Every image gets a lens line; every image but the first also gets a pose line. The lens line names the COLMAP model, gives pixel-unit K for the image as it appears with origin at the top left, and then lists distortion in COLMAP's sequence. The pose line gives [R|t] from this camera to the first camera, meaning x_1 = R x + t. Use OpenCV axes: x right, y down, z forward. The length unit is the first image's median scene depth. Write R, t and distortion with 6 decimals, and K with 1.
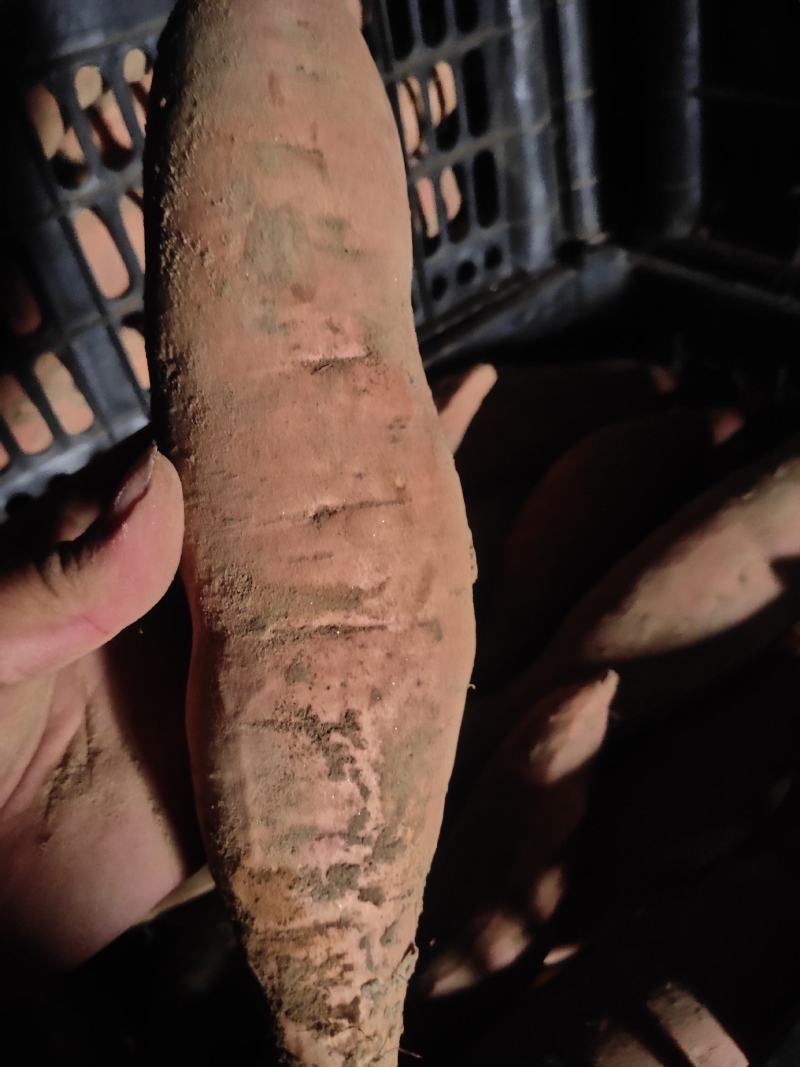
lens RADIAL K [[855.6, 0, 400.0], [0, 855.6, 533.5], [0, 0, 1]] dist [-0.044991, -0.006038]
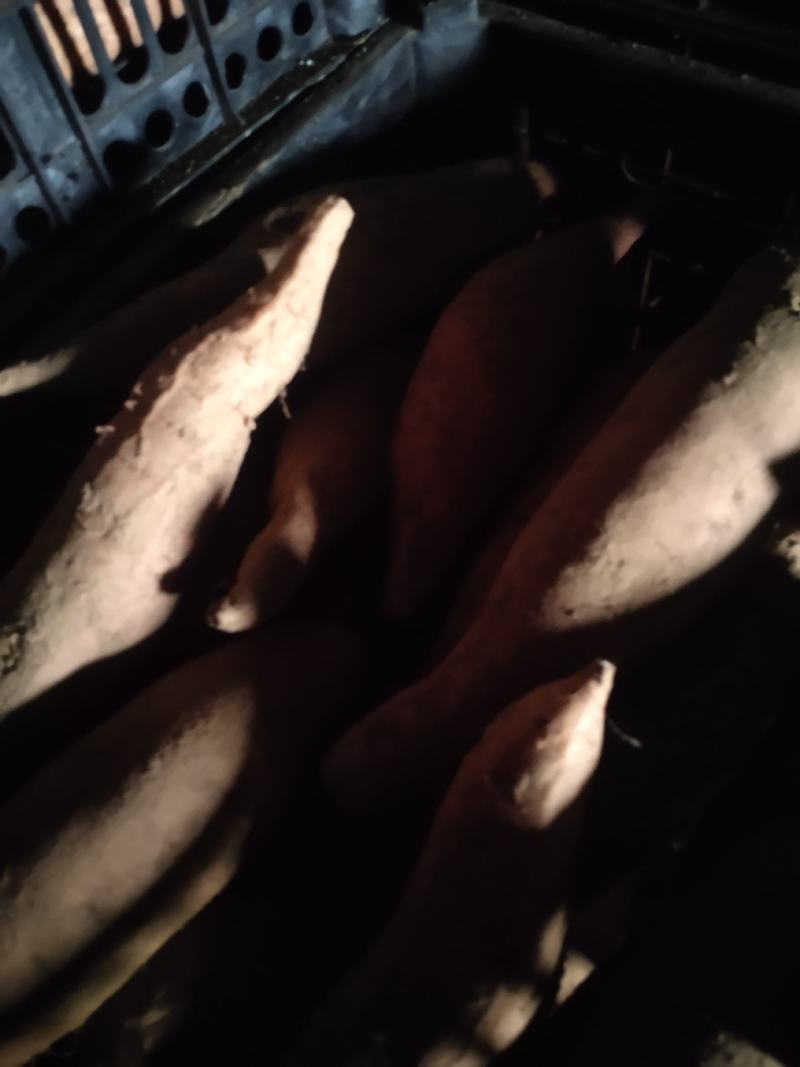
lens RADIAL K [[855.6, 0, 400.0], [0, 855.6, 533.5], [0, 0, 1]] dist [-0.044991, -0.006038]
pose [[0.959204, -0.175663, 0.221520, -0.063727], [0.108405, 0.952178, 0.285665, -0.164465], [-0.261107, -0.249997, 0.932376, 0.347233]]
